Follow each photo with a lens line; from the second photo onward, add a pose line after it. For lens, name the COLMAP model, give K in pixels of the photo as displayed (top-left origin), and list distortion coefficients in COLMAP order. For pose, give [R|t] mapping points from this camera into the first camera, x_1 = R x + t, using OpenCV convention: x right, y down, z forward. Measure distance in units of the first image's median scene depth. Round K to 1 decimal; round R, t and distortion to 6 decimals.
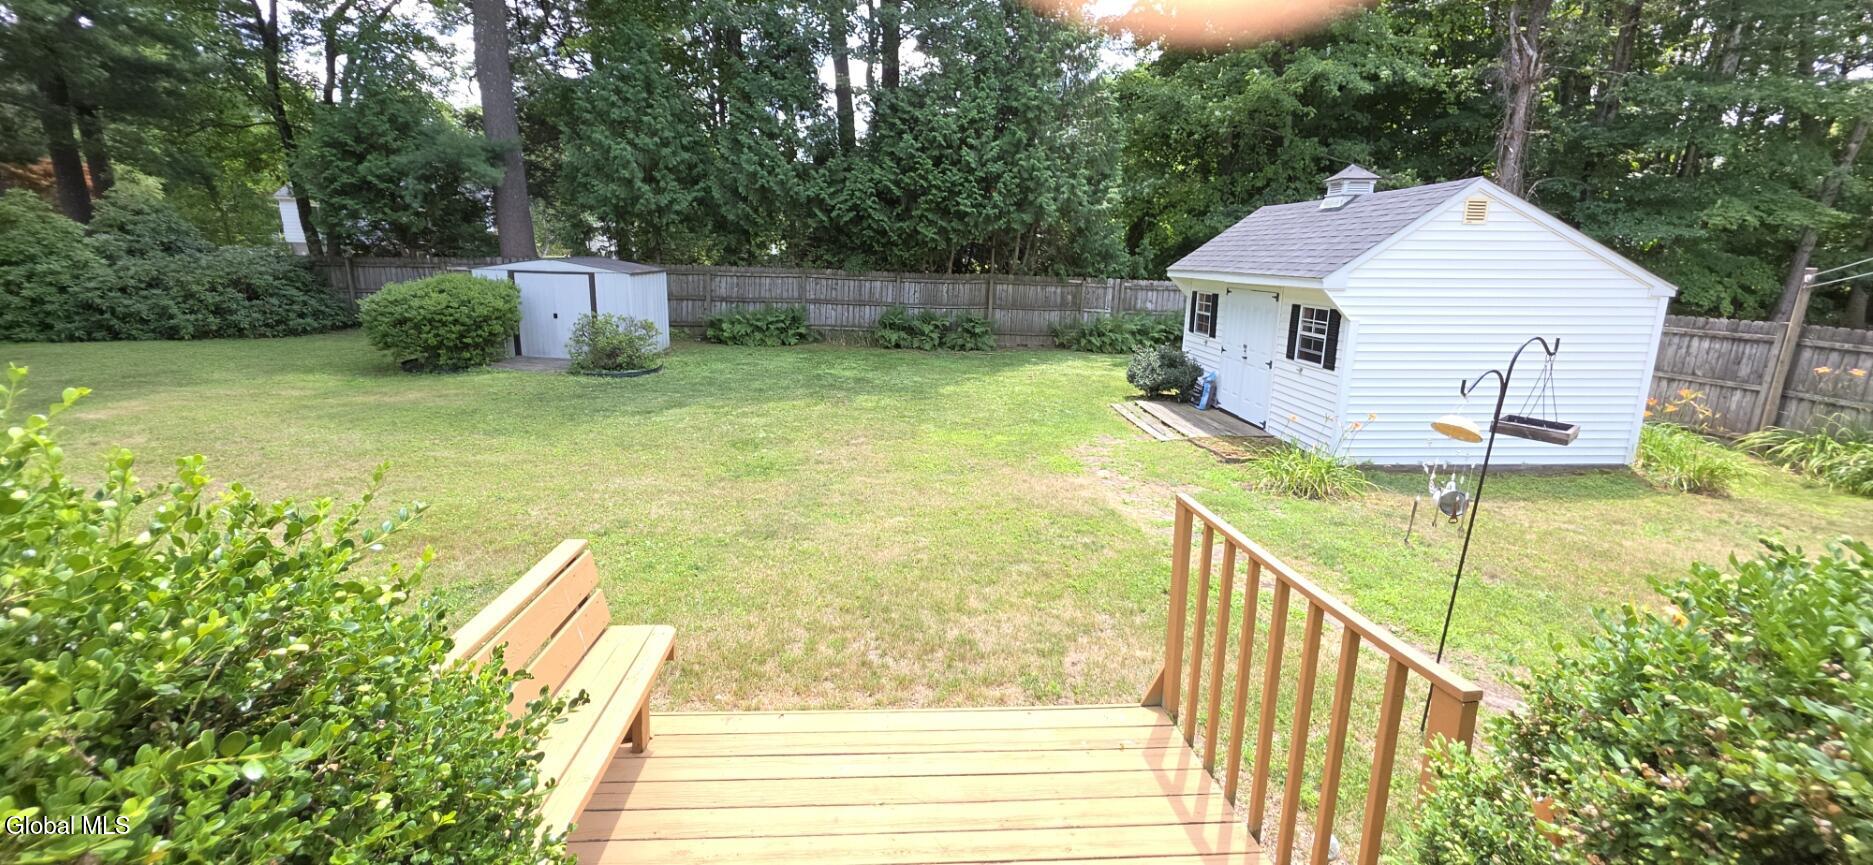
lens RADIAL K [[757.7, 0, 933.9], [0, 757.7, 439.7], [0, 0, 1]] dist [-0.000141, 0.000332]
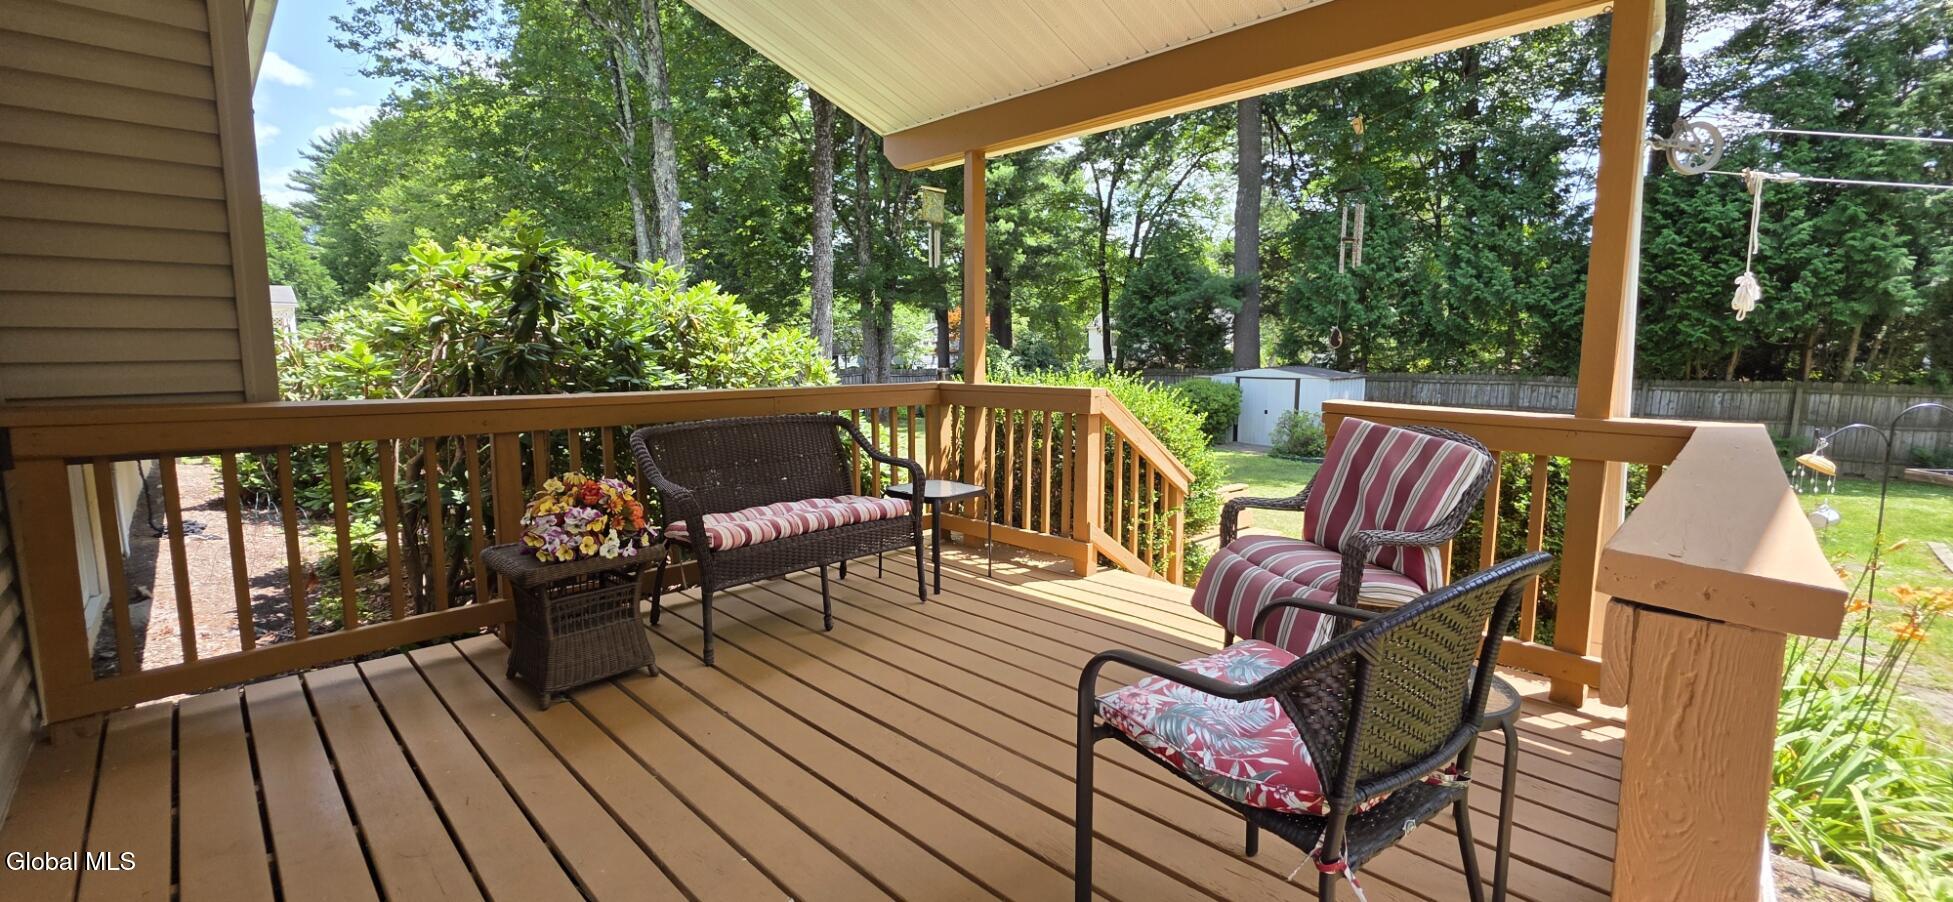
lens RADIAL K [[790.0, 0, 965.9], [0, 790.0, 456.9], [0, 0, 1]] dist [-0.000141, 0.000332]
pose [[0.673866, 0.070315, -0.735500, 0.112484], [-0.161859, 0.985330, -0.054096, 0.051027], [0.720906, 0.155501, 0.675362, -0.195523]]
